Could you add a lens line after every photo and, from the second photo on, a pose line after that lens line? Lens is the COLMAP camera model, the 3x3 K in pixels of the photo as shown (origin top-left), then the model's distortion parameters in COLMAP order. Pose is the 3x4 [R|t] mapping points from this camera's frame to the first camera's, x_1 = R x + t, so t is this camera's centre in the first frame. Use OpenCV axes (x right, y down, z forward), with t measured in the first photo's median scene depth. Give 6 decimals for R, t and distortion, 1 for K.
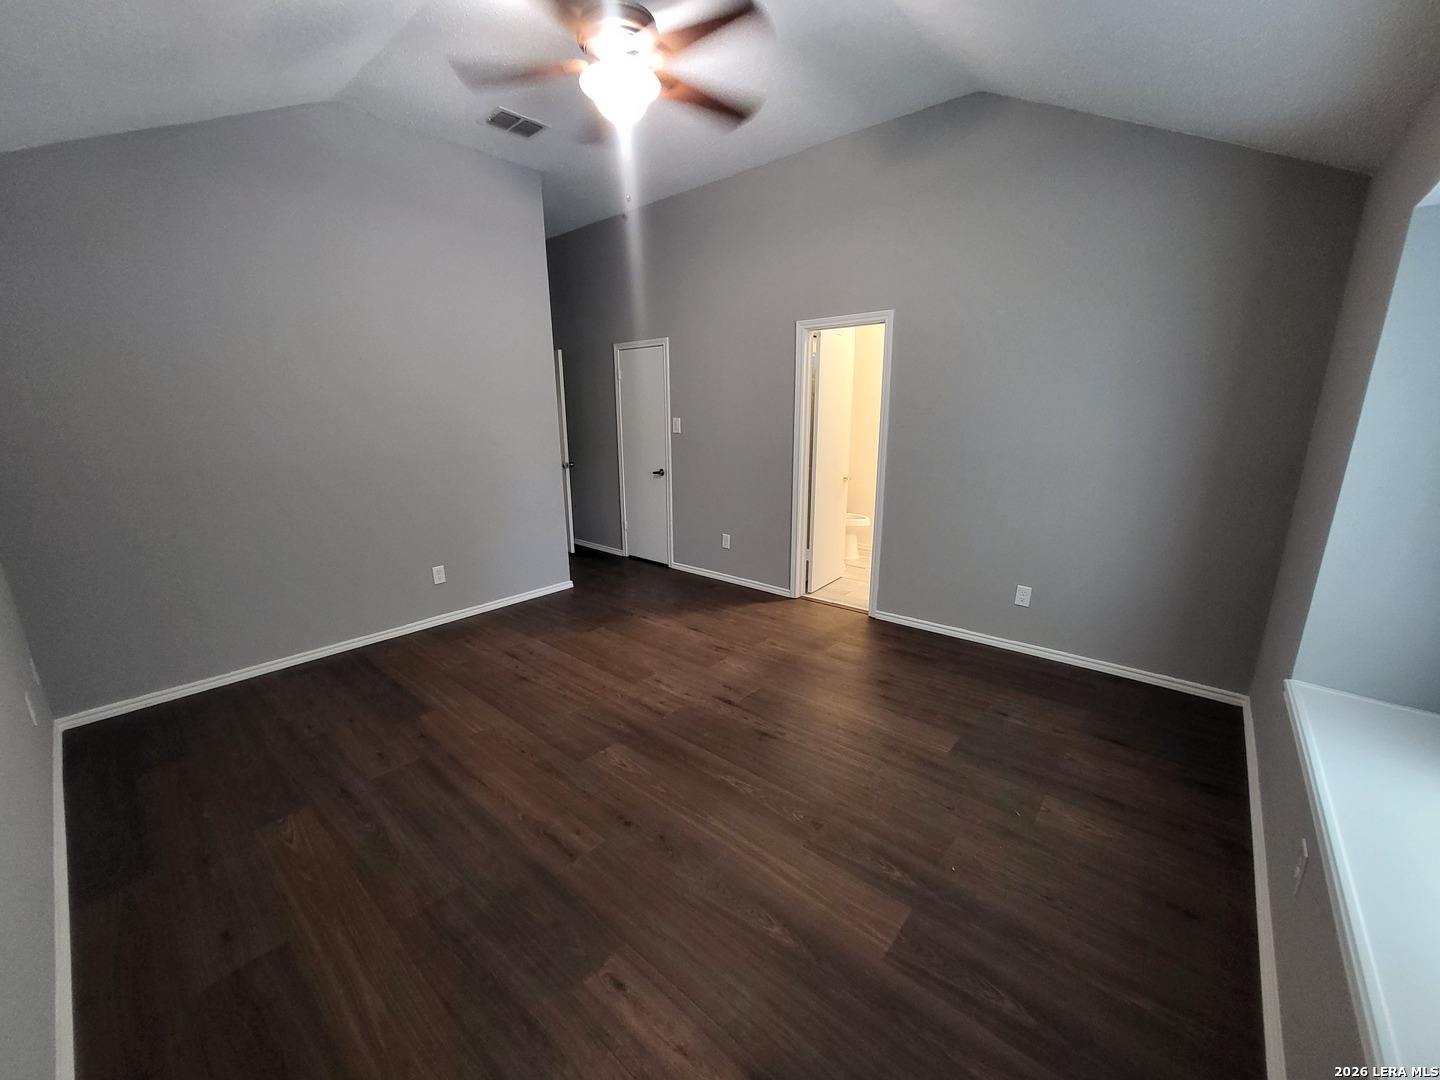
lens RADIAL K [[561.1, 0, 712.8], [0, 561.1, 539.2], [0, 0, 1]] dist [-0.000197, -0.000321]
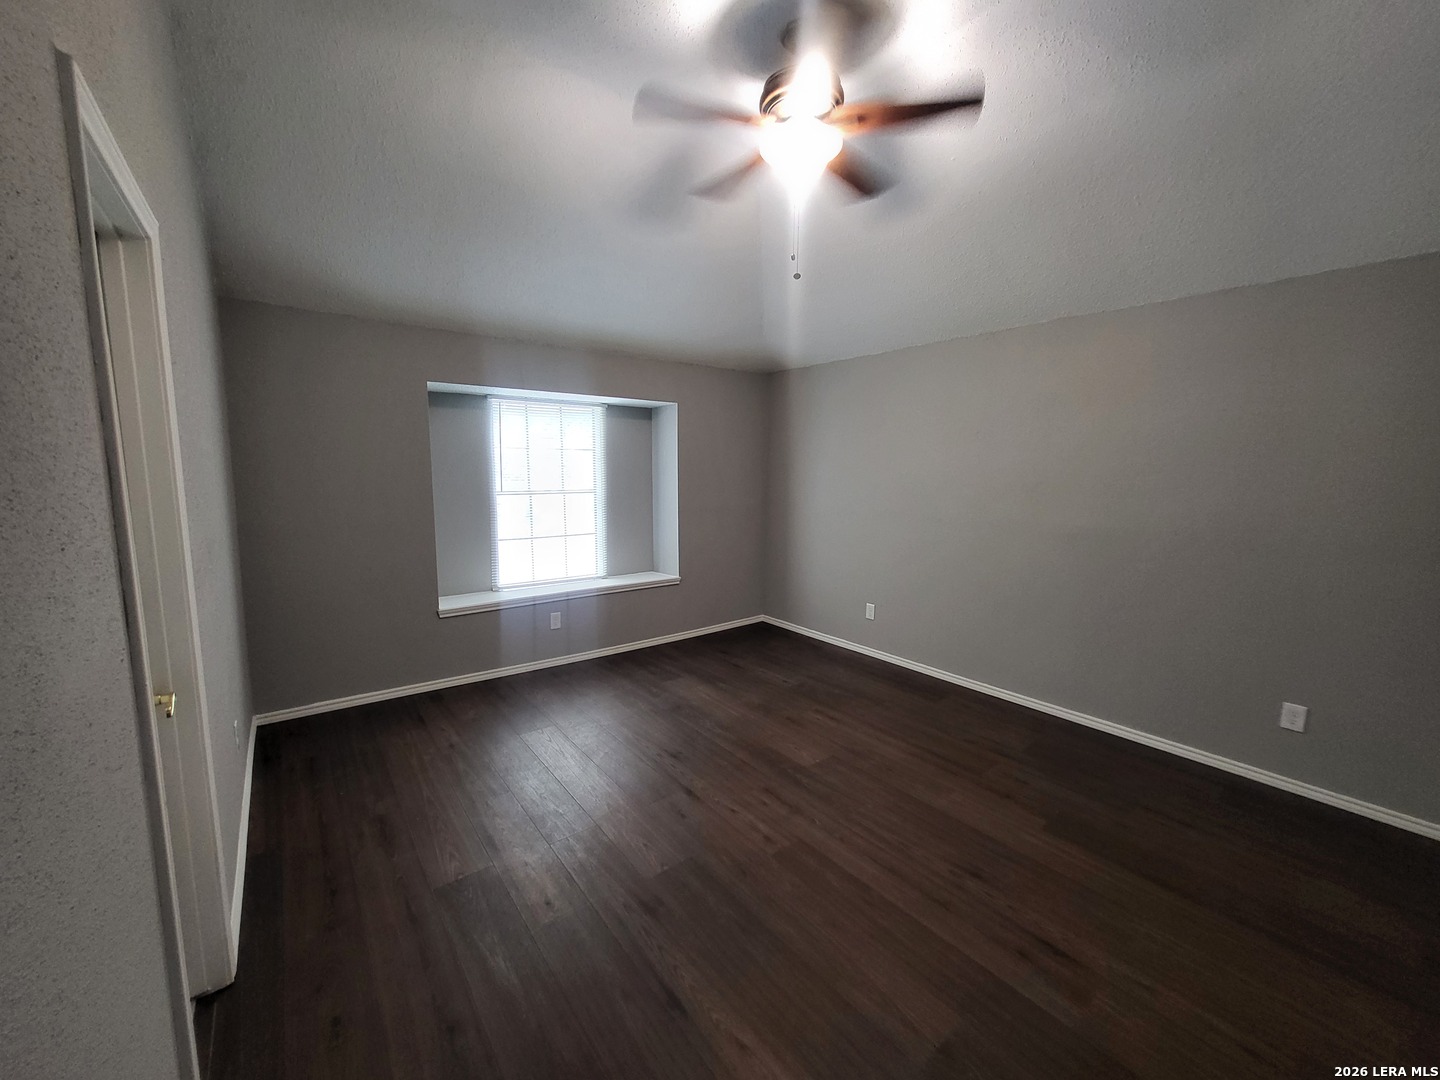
lens RADIAL K [[561.1, 0, 712.8], [0, 561.1, 539.2], [0, 0, 1]] dist [-0.000197, -0.000321]
pose [[-0.980055, -0.025740, 0.197050, -0.192060], [0.042789, 0.940983, 0.335738, -0.429515], [-0.194063, 0.337473, -0.921114, 1.863394]]
